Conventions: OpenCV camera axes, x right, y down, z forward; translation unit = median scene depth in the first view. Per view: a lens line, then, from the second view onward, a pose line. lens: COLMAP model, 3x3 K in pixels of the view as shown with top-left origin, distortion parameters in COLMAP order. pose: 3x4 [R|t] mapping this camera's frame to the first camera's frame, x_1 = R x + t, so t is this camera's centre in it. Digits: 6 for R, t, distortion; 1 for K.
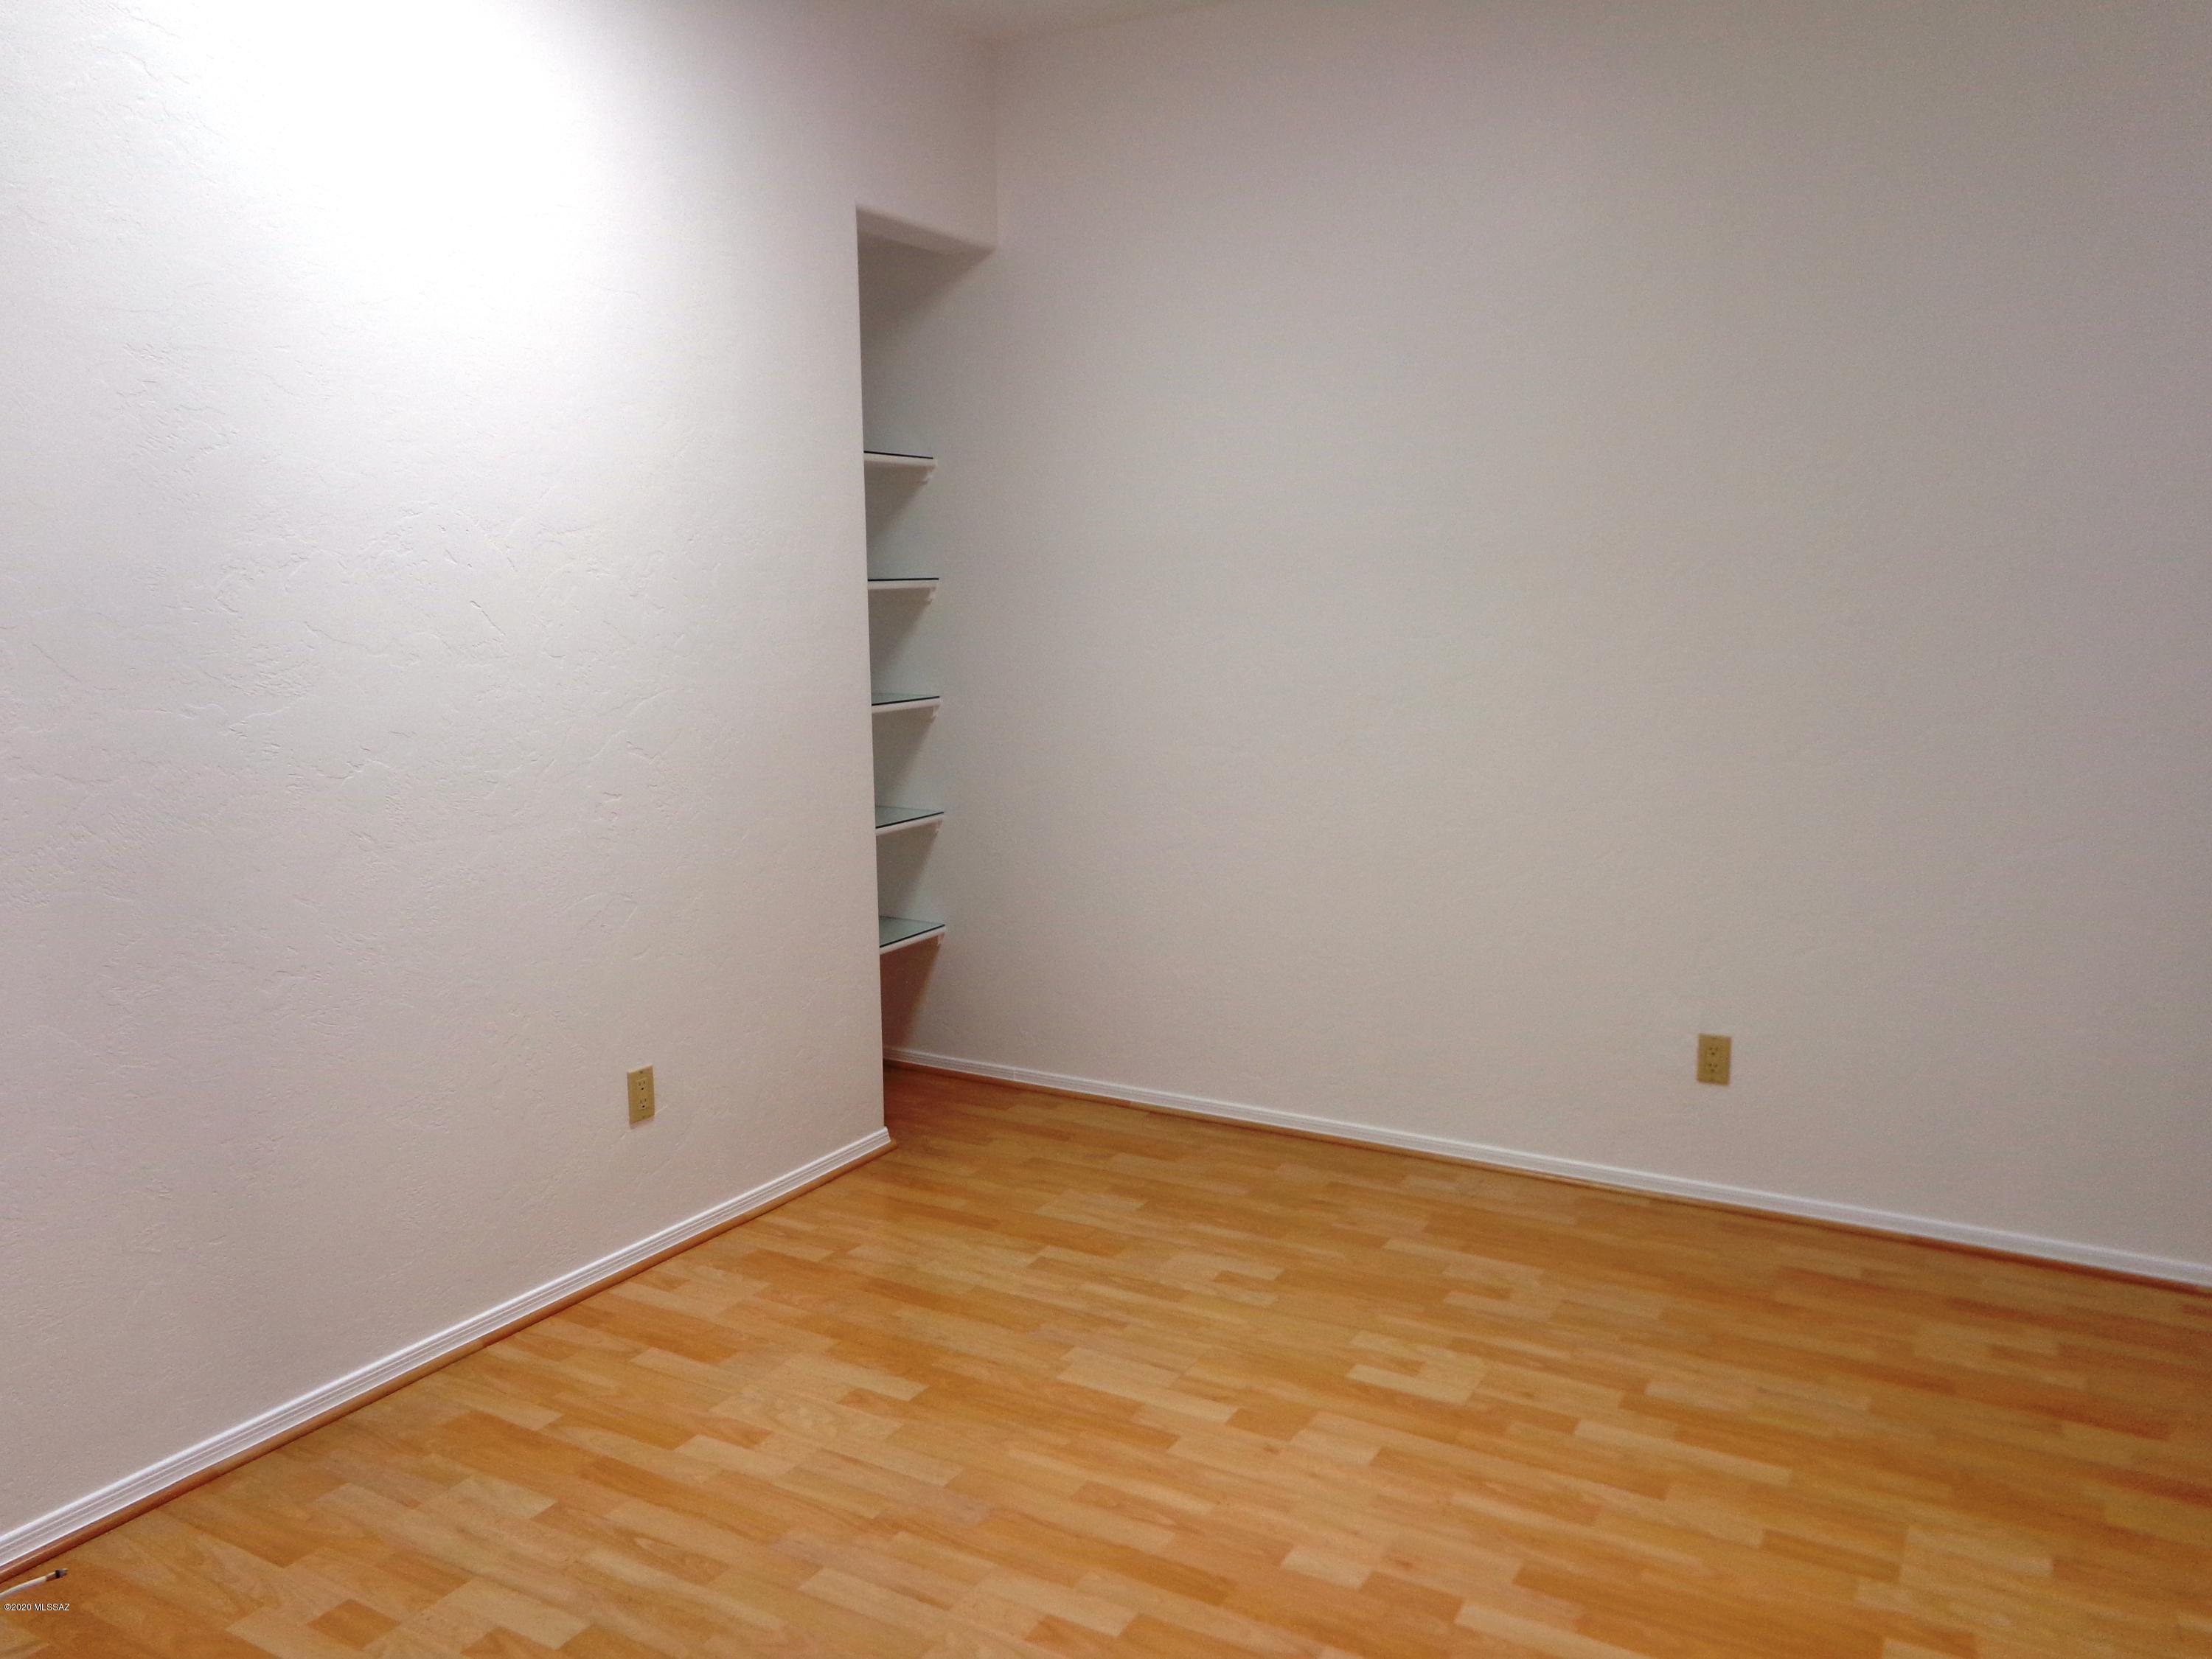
lens RADIAL K [[1669.2, 0, 1106.0], [0, 1669.2, 829.5], [0, 0, 1]] dist [0.006347, 0.004771]
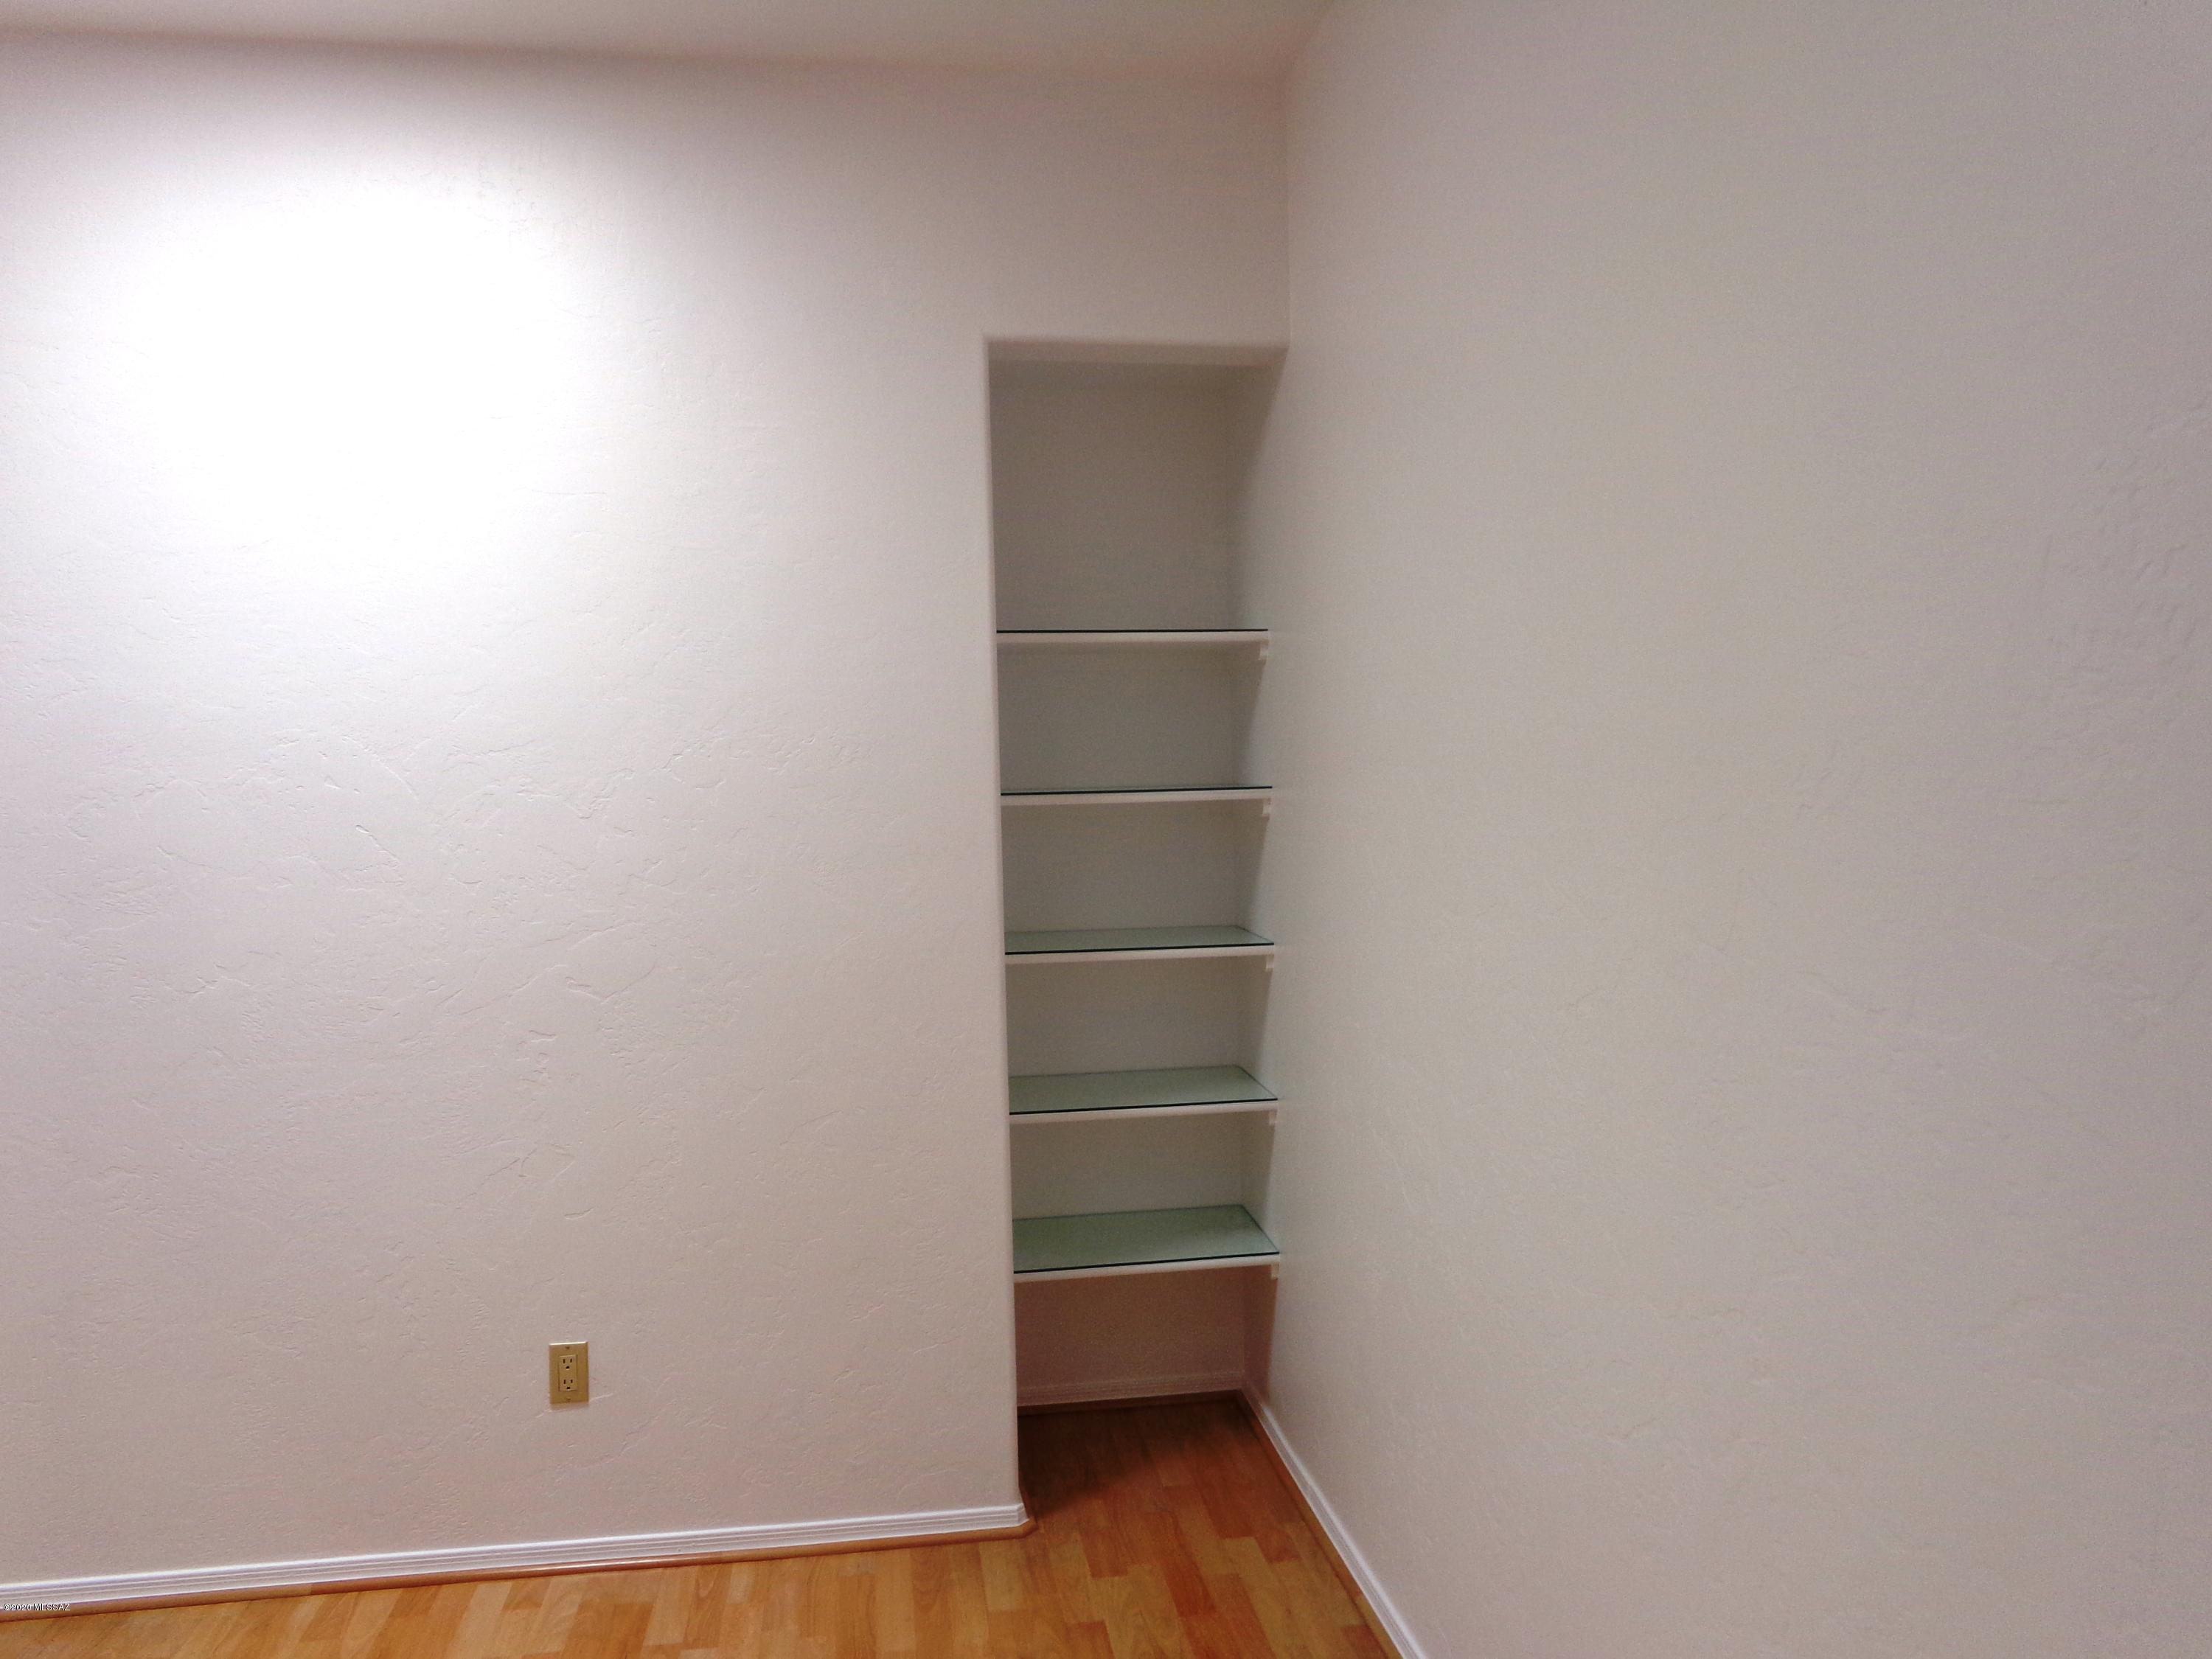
lens RADIAL K [[1669.2, 0, 1106.0], [0, 1669.2, 829.5], [0, 0, 1]] dist [0.006347, 0.004771]
pose [[0.618558, 0.025280, -0.785333, 0.588179], [-0.104423, 0.993261, -0.050275, -0.113652], [0.778770, 0.113104, 0.617029, 0.637258]]
